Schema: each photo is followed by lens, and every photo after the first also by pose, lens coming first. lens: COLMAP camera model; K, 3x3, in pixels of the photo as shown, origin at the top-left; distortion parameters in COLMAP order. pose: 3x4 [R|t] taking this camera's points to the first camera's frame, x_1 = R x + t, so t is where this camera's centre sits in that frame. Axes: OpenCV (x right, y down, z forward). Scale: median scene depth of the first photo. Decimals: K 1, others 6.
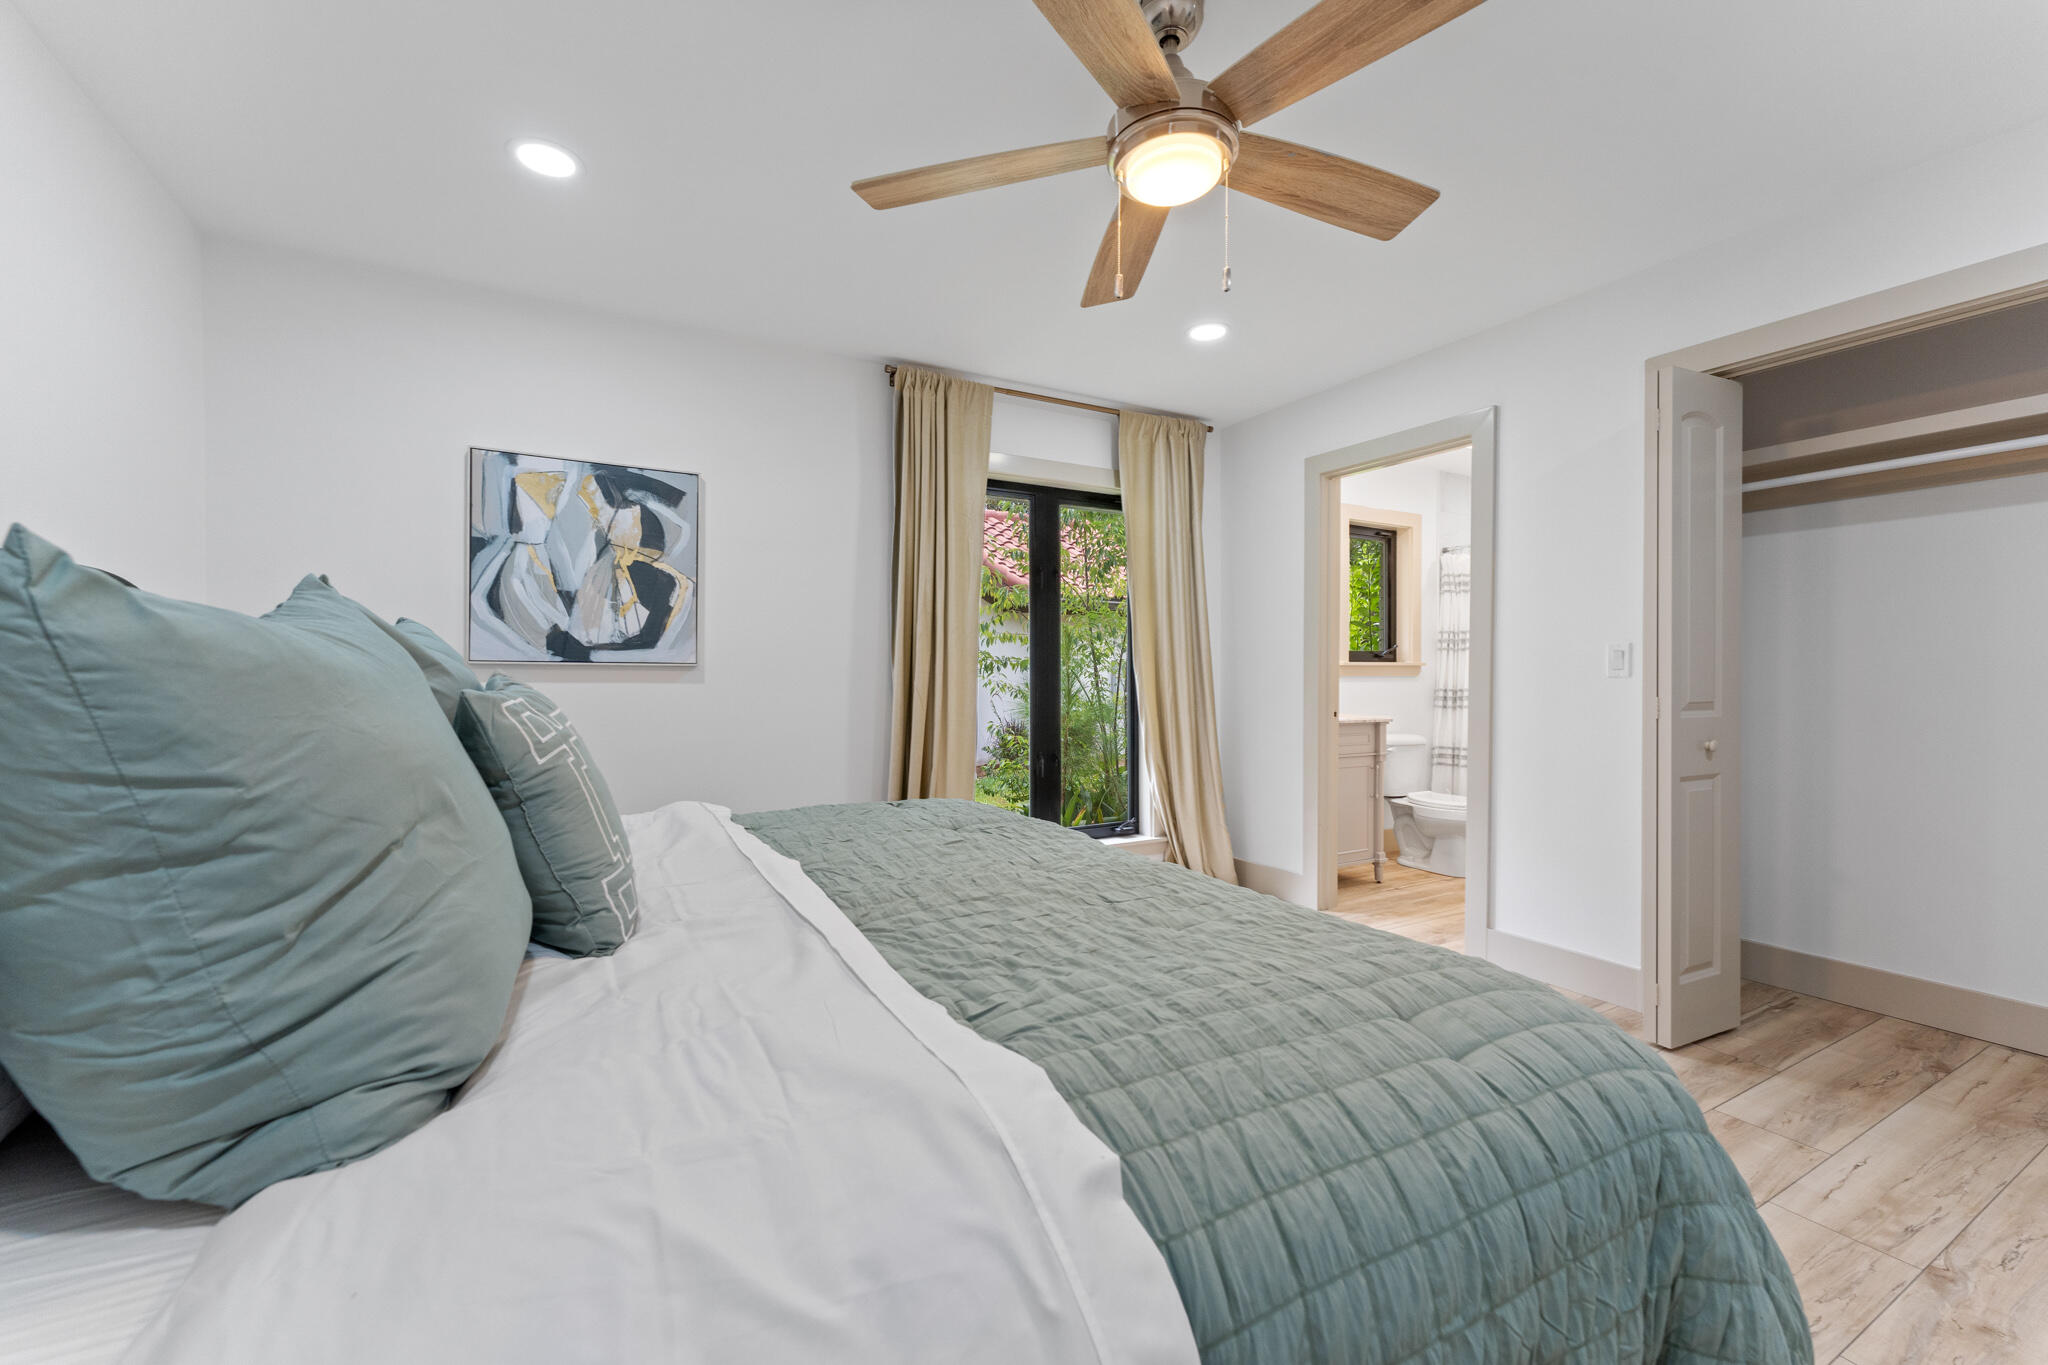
lens RADIAL K [[818.0, 0, 1024.0], [0, 818.0, 682.5], [0, 0, 1]] dist [-0.001298, -0.000062]
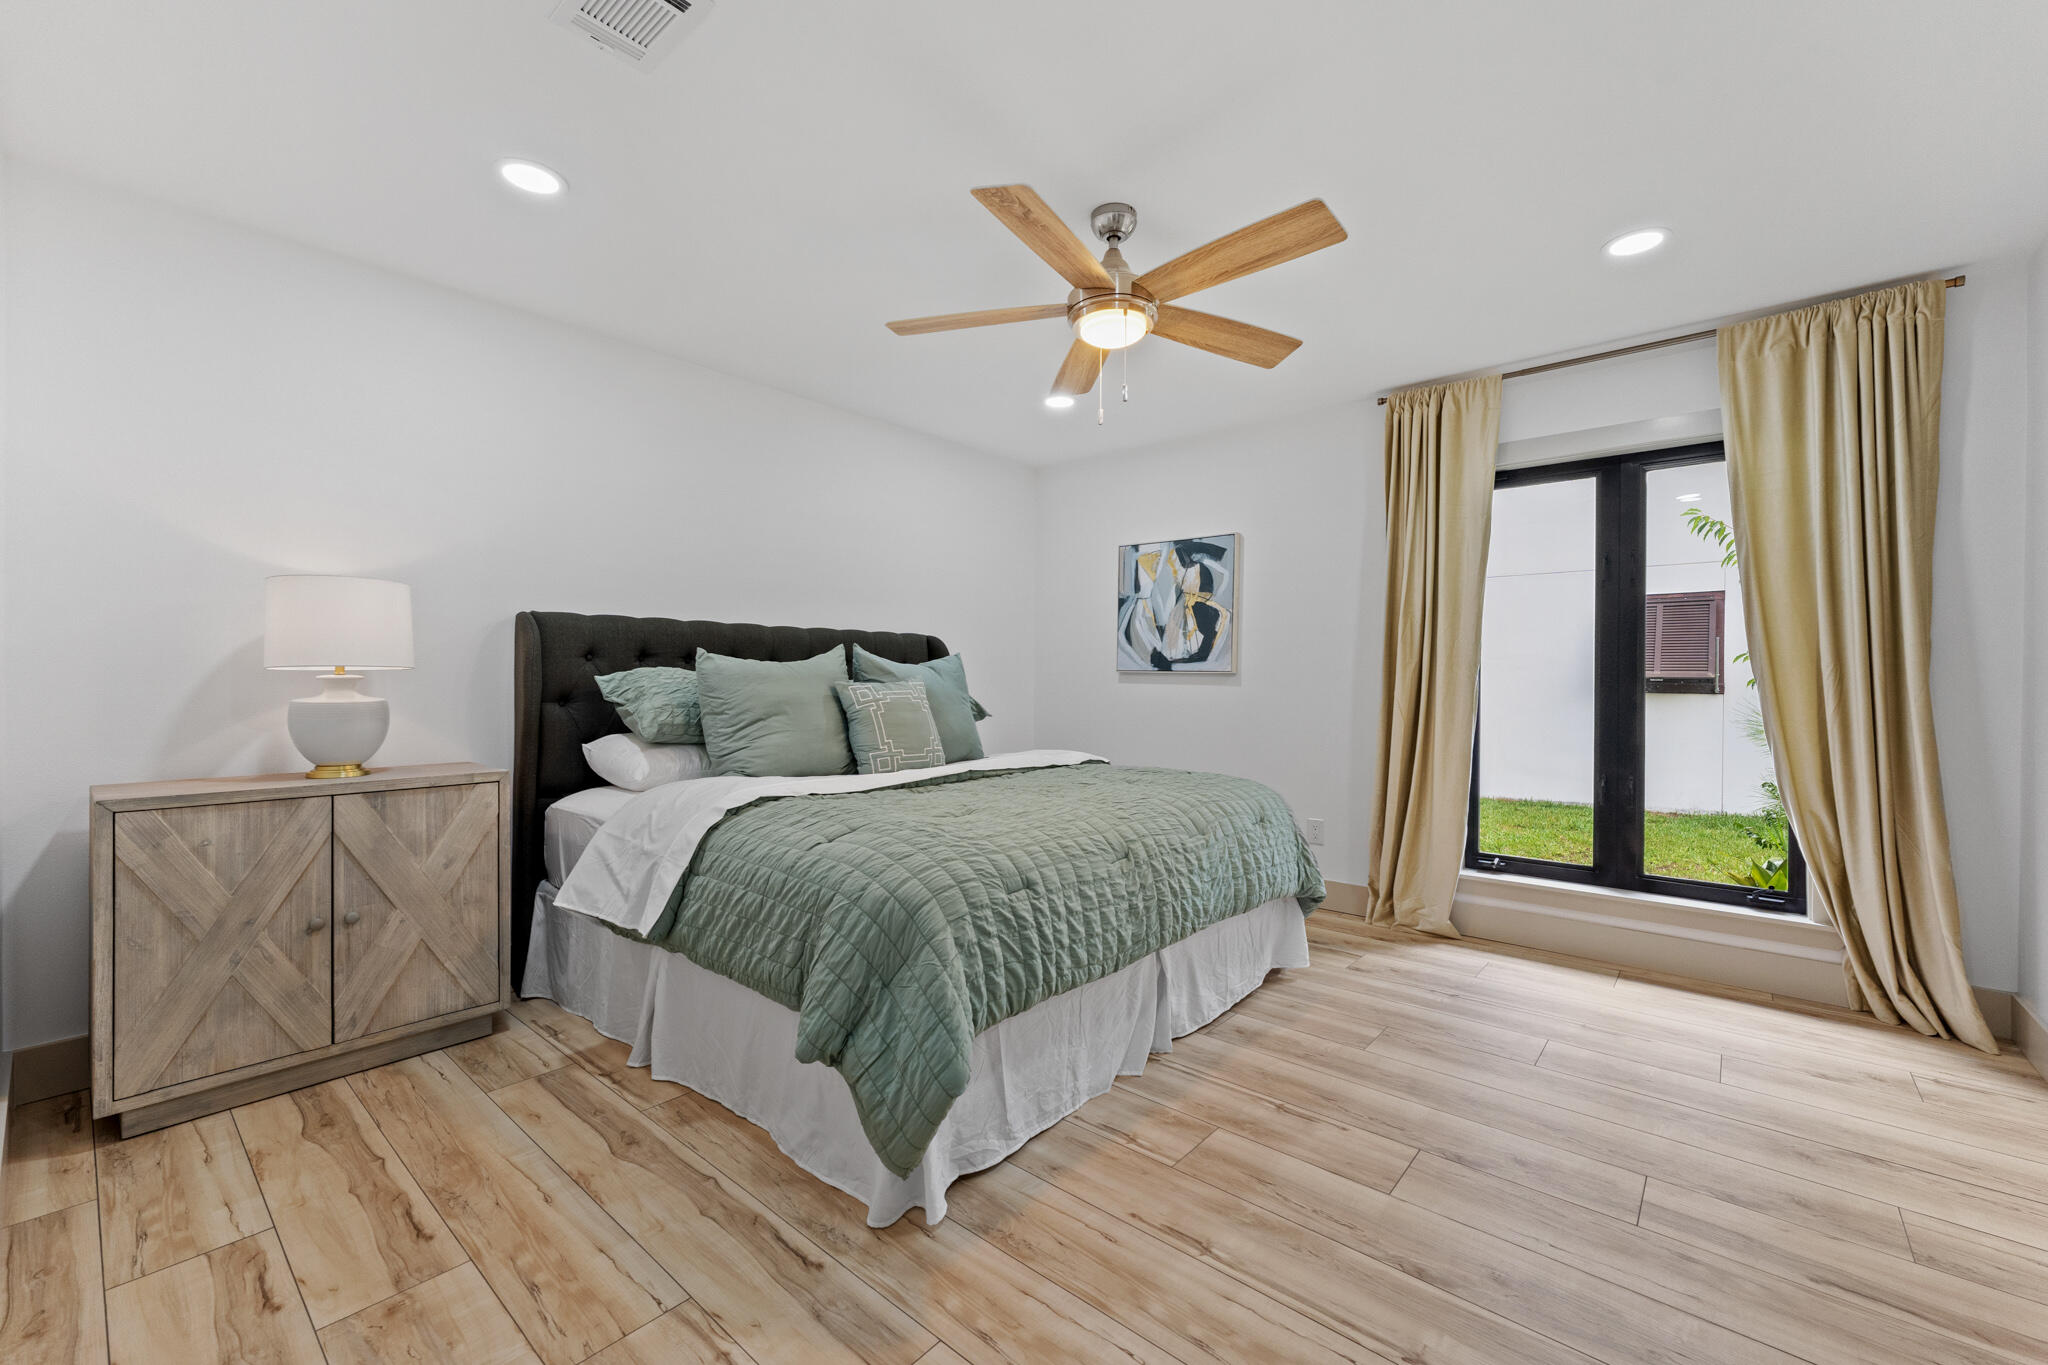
lens RADIAL K [[835.4, 0, 1024.0], [0, 835.4, 682.5], [0, 0, 1]] dist [0.000552, 0.000074]
pose [[0.345511, 0.006299, -0.938394, 0.834814], [-0.015640, 0.999877, 0.000953, -0.000630], [0.938284, 0.014347, 0.345567, 0.196185]]
